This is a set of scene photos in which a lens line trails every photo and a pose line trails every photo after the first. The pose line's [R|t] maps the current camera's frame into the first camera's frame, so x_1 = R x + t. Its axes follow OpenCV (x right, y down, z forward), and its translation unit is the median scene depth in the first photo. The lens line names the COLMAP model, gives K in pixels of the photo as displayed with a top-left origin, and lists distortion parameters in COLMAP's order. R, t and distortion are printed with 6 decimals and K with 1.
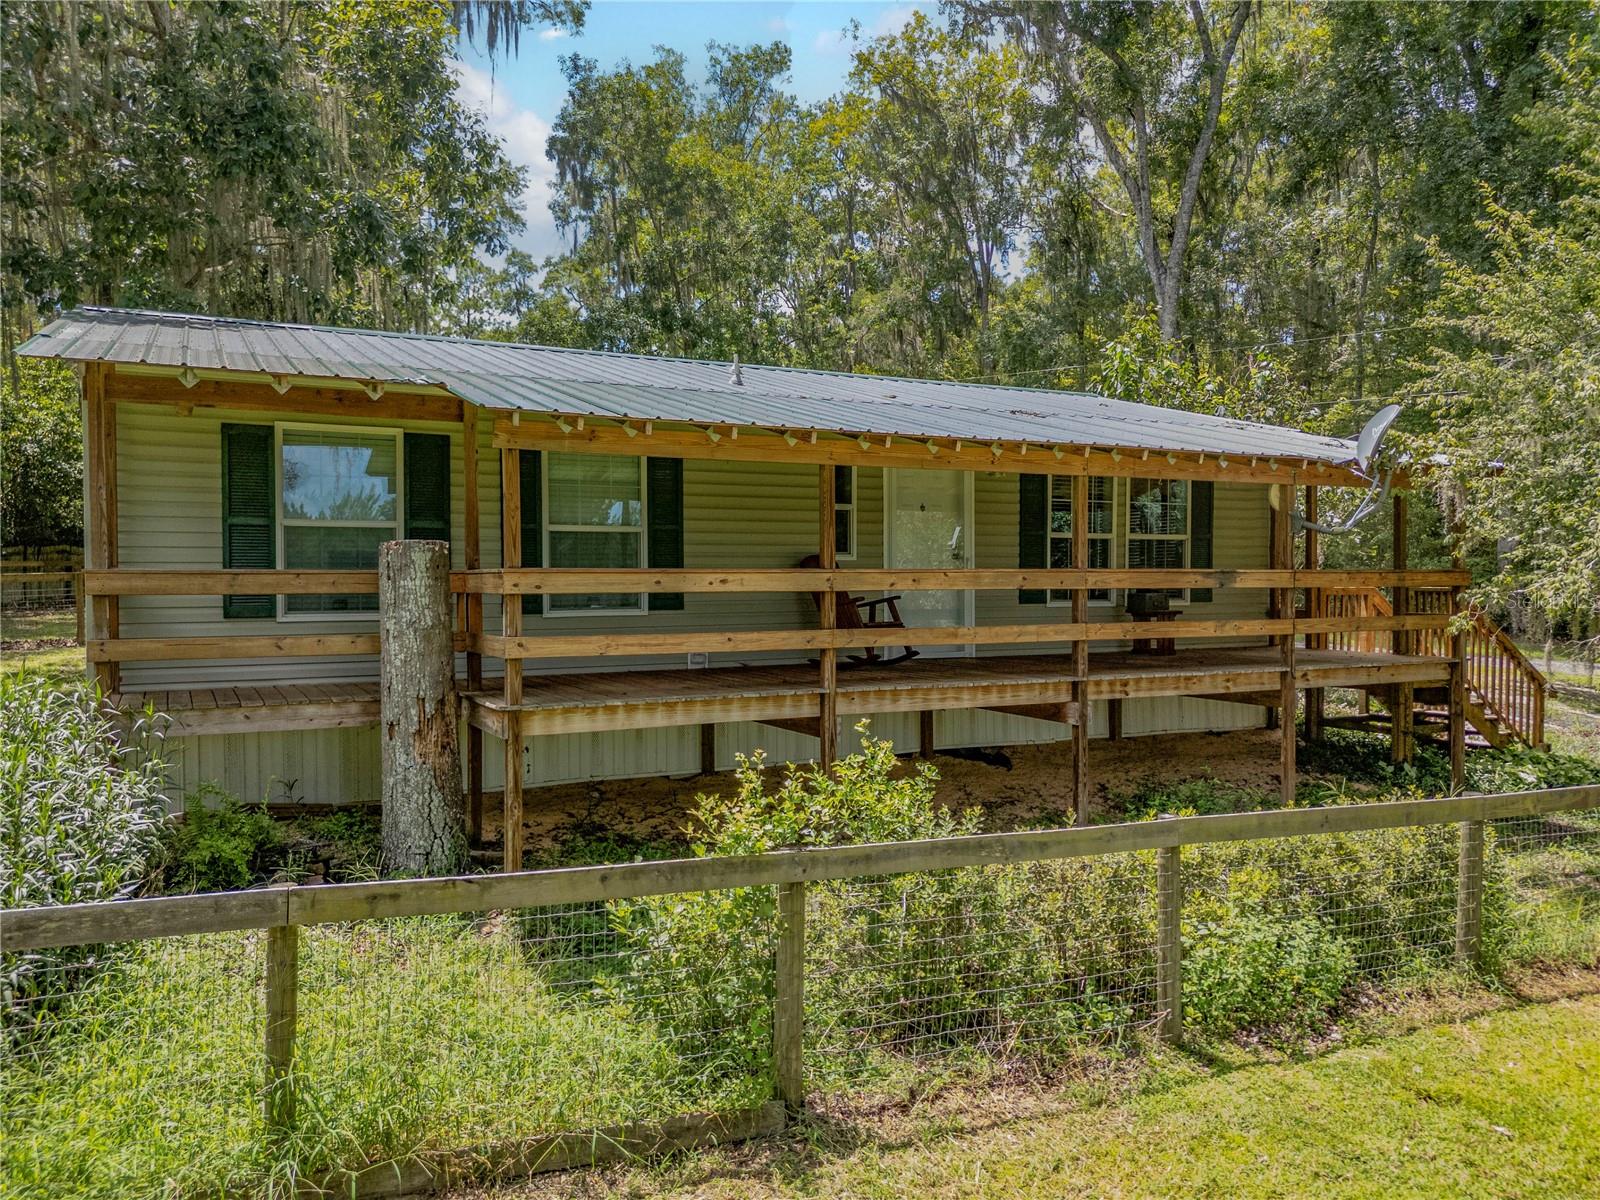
lens RADIAL K [[1239.4, 0, 800.0], [0, 1239.4, 600.0], [0, 0, 1]] dist [0.027041, -0.006642]
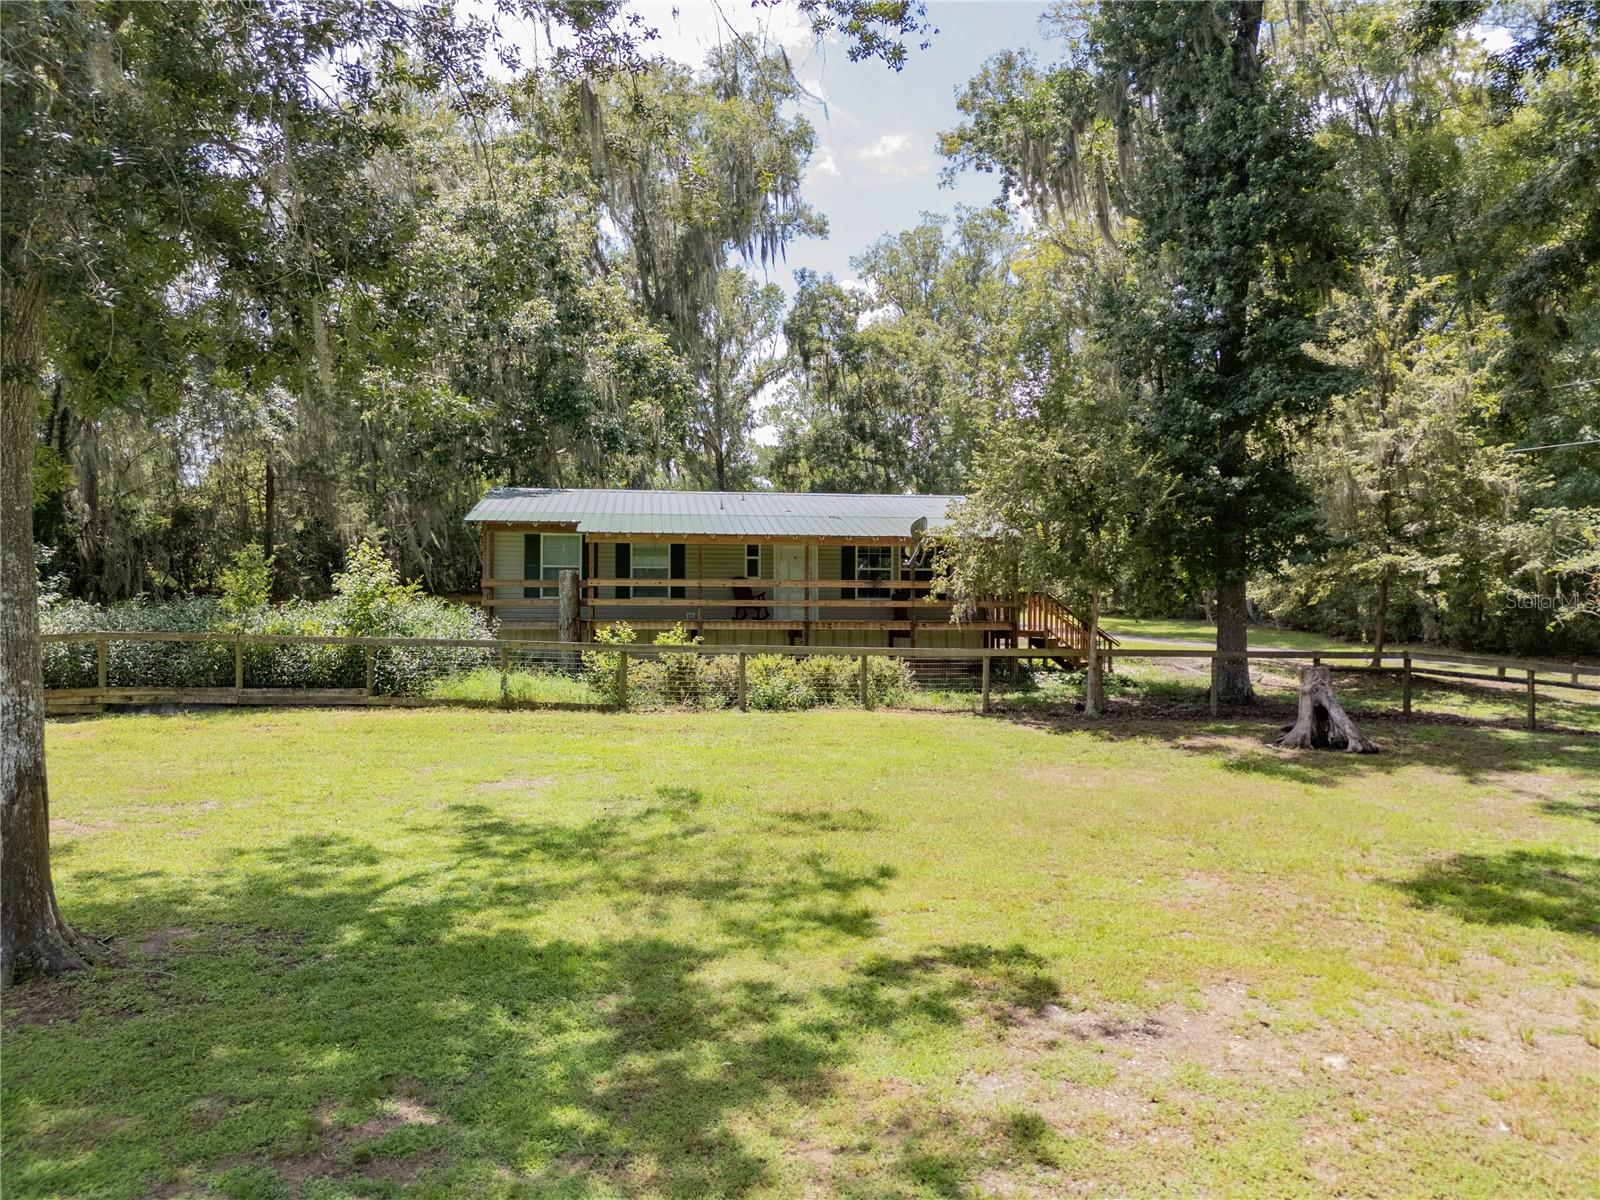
lens RADIAL K [[1239.4, 0, 800.0], [0, 1239.4, 600.0], [0, 0, 1]] dist [0.027041, -0.006642]
pose [[0.944375, -0.011235, -0.328680, 1.004770], [-0.002675, 0.999121, -0.041837, 0.127665], [0.328861, 0.040389, 0.943514, -1.403782]]
